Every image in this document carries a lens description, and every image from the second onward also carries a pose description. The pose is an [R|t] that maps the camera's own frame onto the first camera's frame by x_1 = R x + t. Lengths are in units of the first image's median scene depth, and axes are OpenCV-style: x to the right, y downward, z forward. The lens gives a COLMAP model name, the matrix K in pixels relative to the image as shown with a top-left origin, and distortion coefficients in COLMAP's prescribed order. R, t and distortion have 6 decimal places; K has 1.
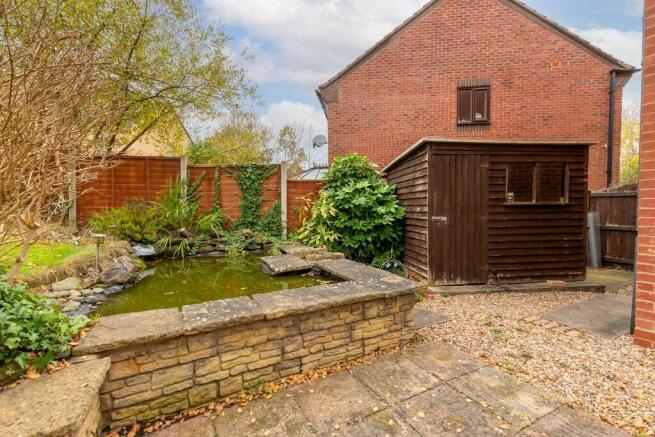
lens RADIAL K [[285.4, 0, 327.5], [0, 285.4, 218.5], [0, 0, 1]] dist [0.000915, 0.000060]
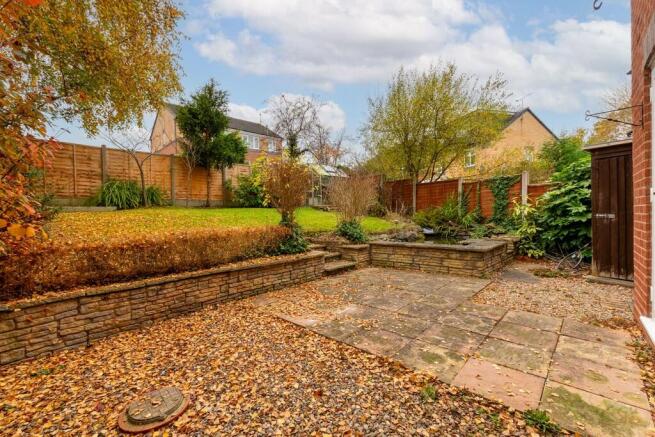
lens RADIAL K [[285.4, 0, 327.5], [0, 285.4, 218.5], [0, 0, 1]] dist [0.000915, 0.000060]
pose [[0.350673, 0.012566, -0.936414, 0.900065], [-0.011858, 0.999889, 0.008977, 0.011102], [0.936423, 0.007956, 0.350783, -0.335999]]
